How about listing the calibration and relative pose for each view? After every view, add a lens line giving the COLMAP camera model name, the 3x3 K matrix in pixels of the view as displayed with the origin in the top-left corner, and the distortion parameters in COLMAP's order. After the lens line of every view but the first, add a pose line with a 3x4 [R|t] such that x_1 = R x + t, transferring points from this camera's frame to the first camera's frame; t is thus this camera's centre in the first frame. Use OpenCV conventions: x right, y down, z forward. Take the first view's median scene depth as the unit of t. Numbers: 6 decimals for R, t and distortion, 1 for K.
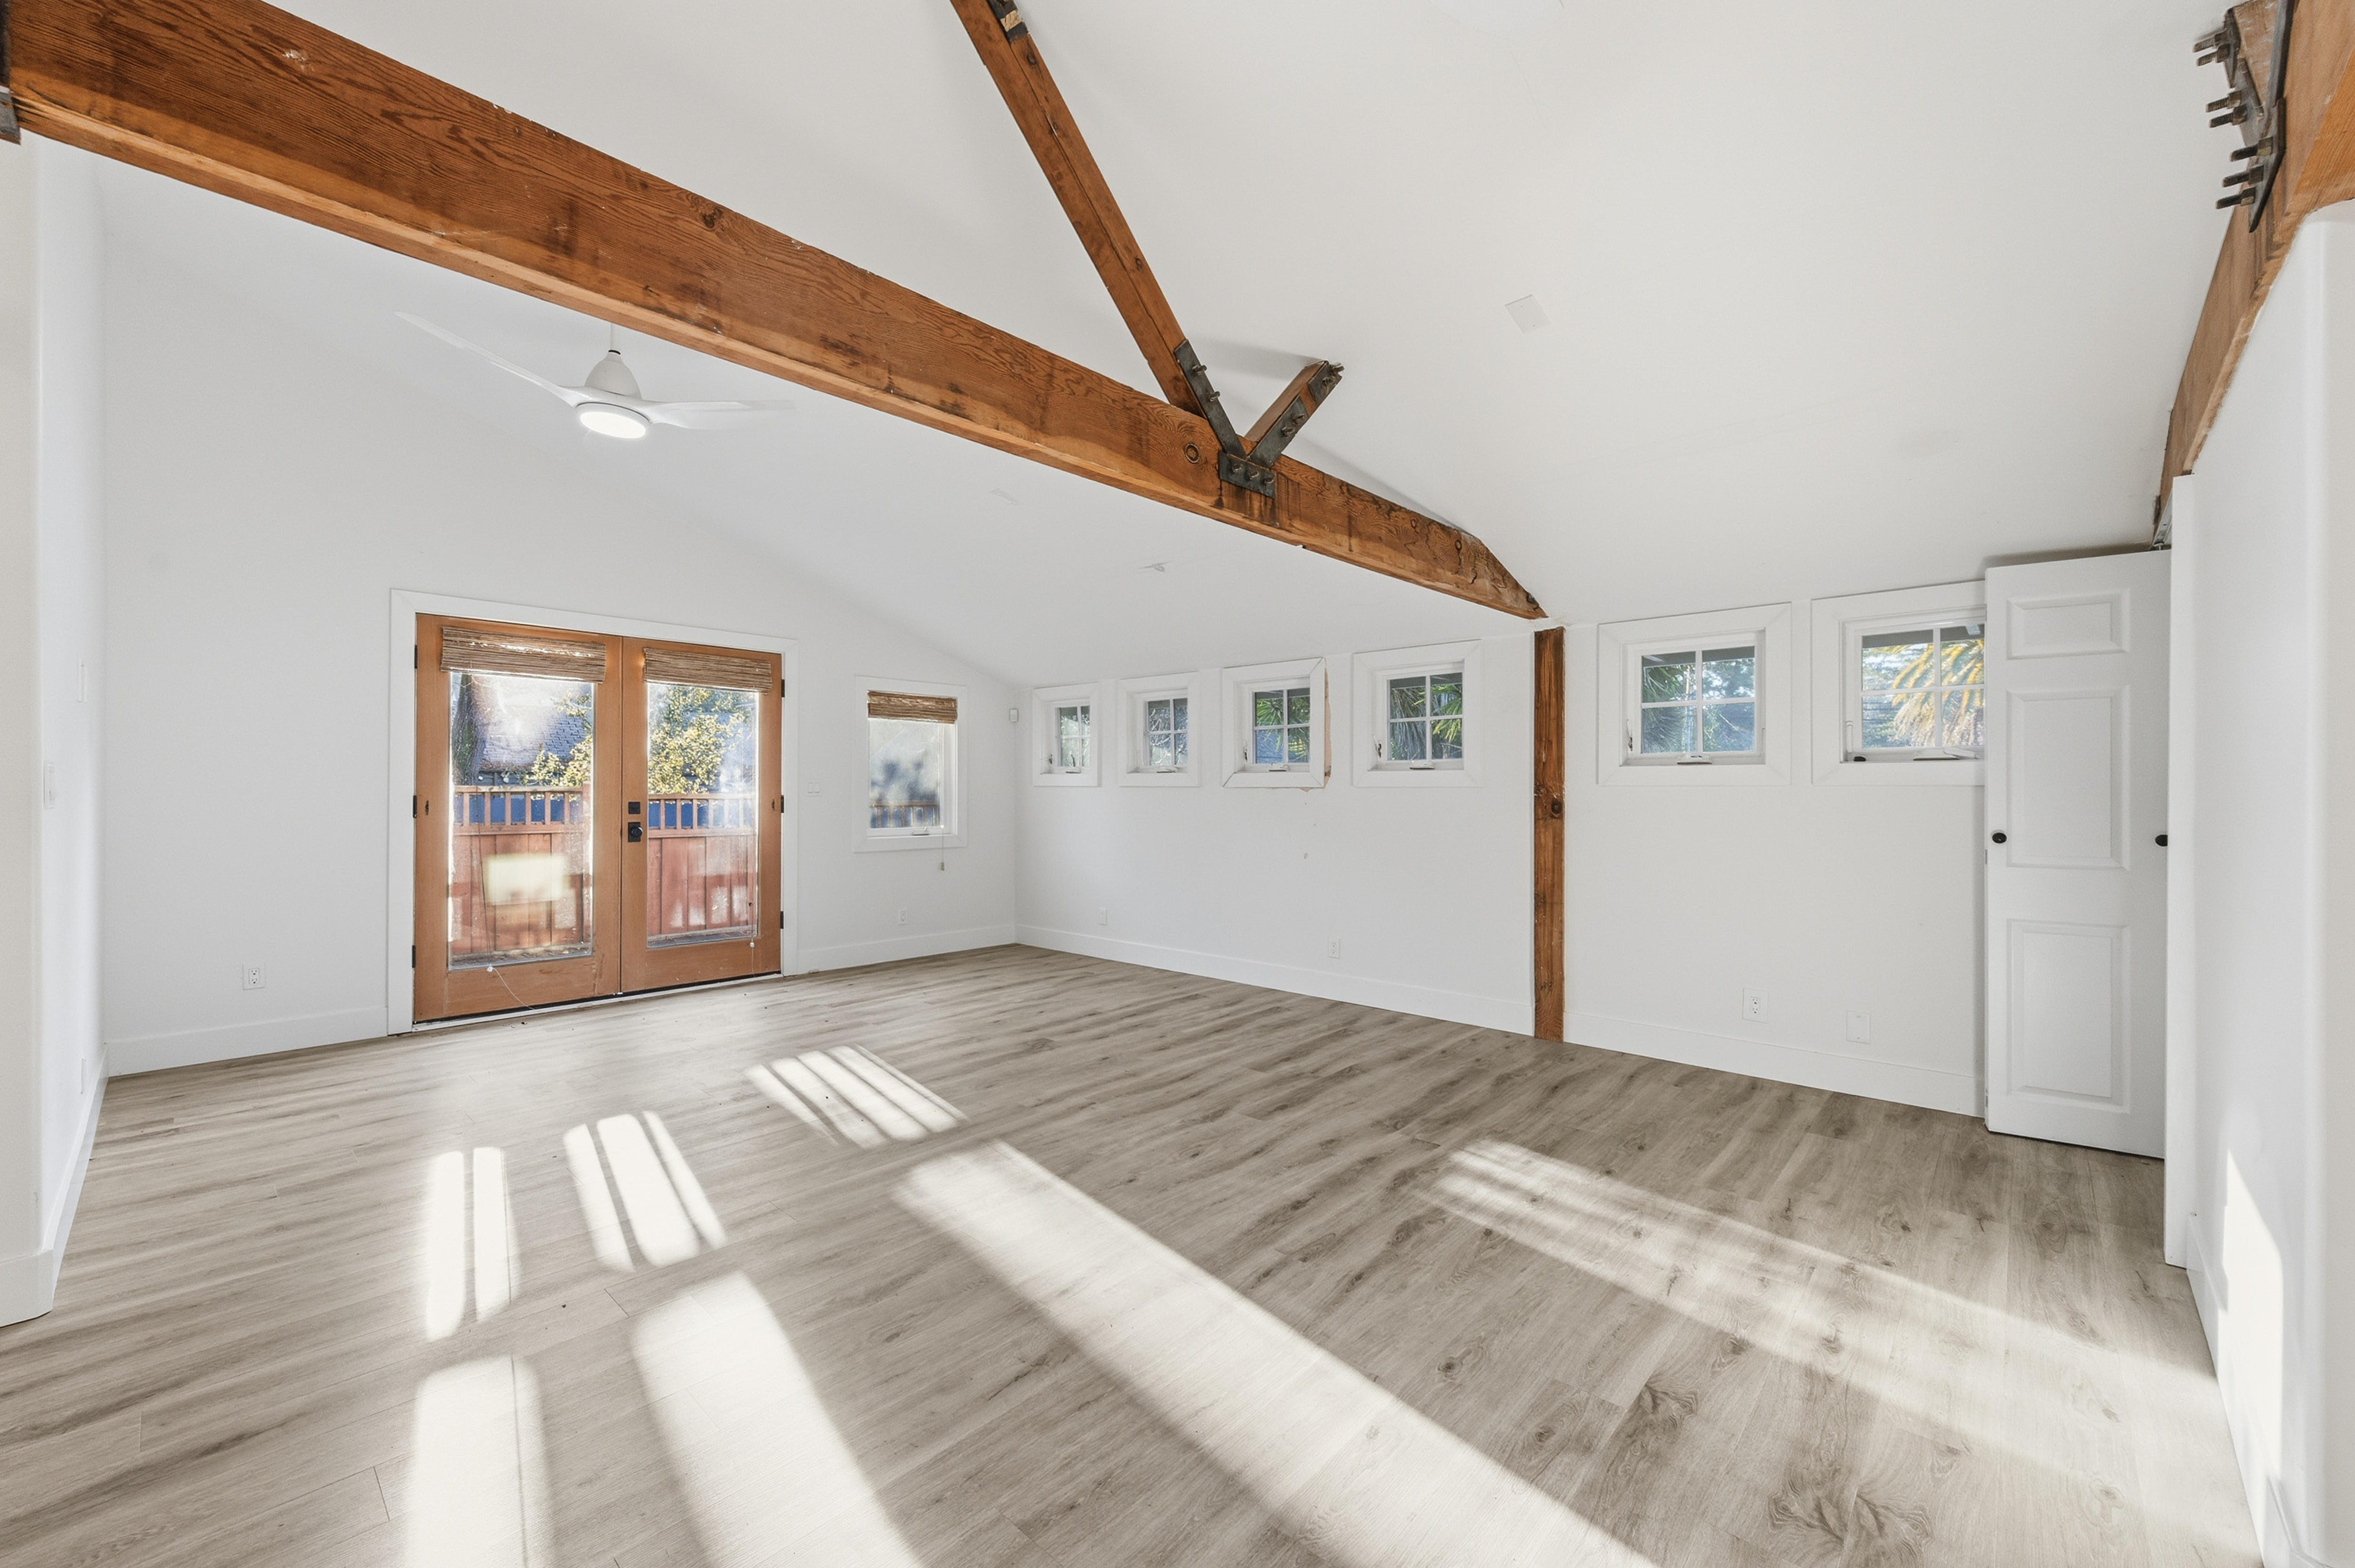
lens RADIAL K [[921.0, 0, 1185.6], [0, 921.0, 784.5], [0, 0, 1]] dist [-0.001351, -0.000183]
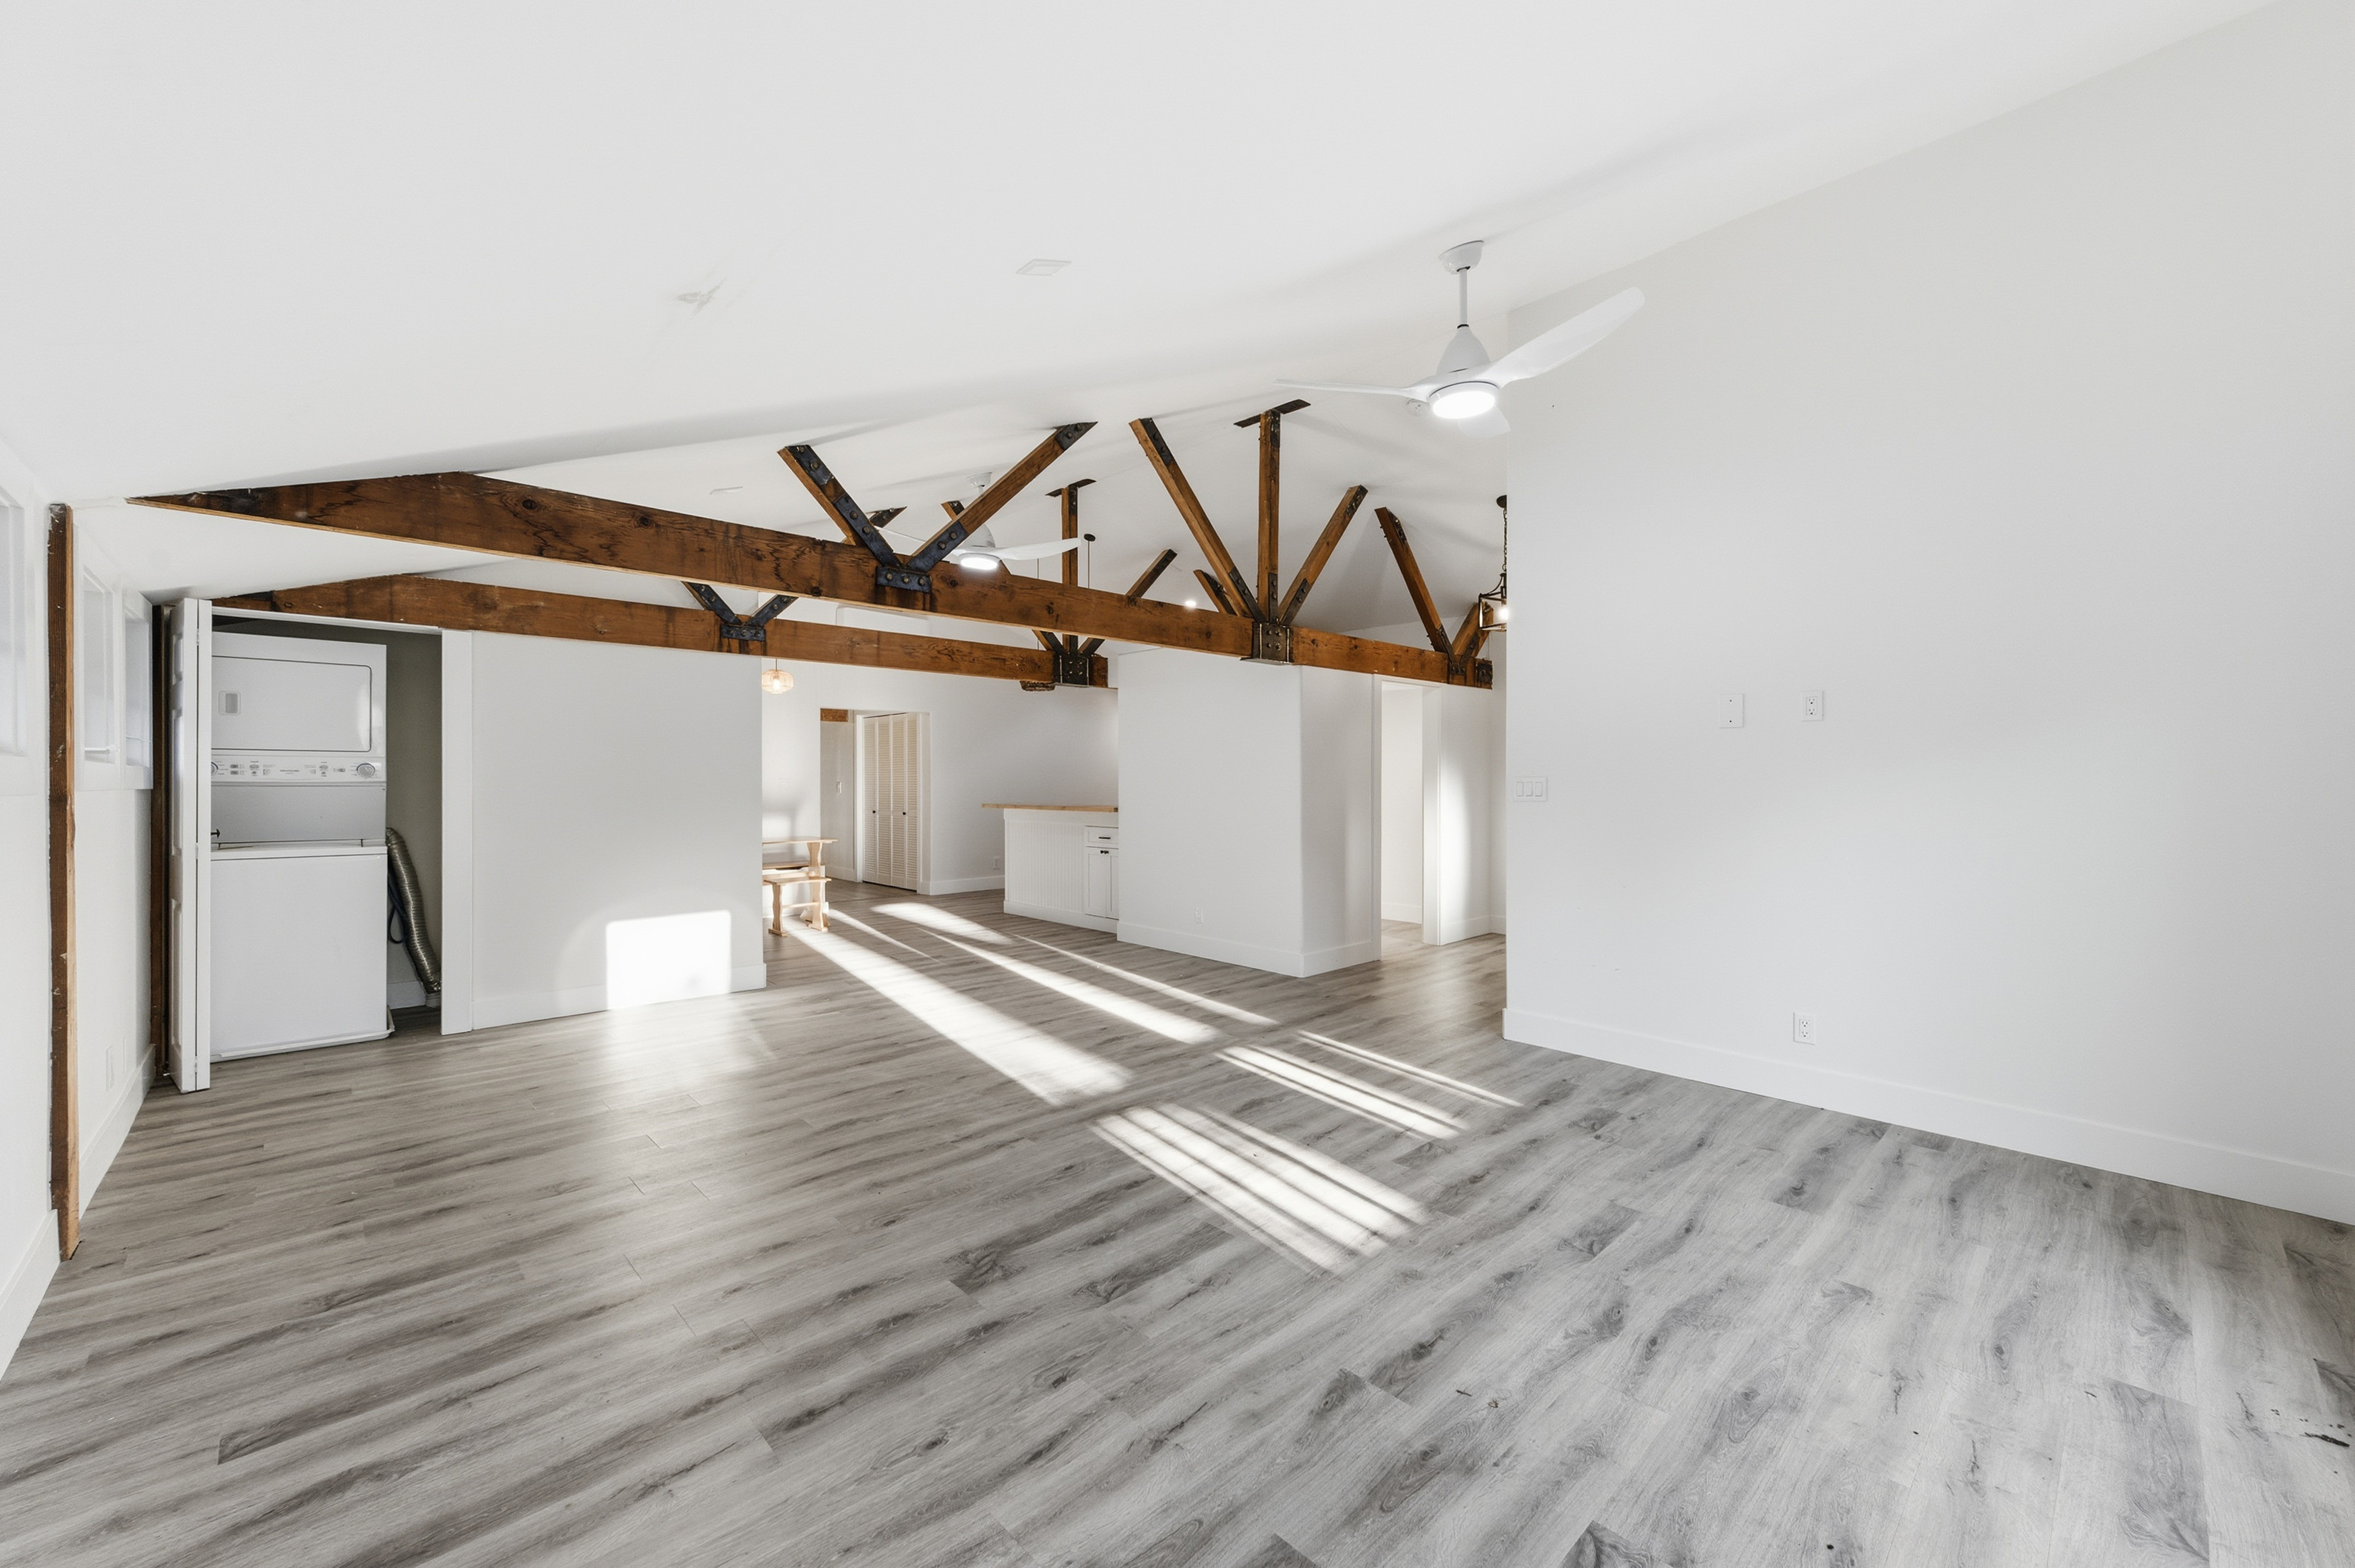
lens RADIAL K [[921.0, 0, 1185.6], [0, 921.0, 784.5], [0, 0, 1]] dist [-0.001351, -0.000183]
pose [[-0.997926, -0.000517, 0.064366, -0.394156], [-0.000959, 0.999976, -0.006827, 0.001405], [-0.064361, -0.006875, -0.997903, 1.931194]]
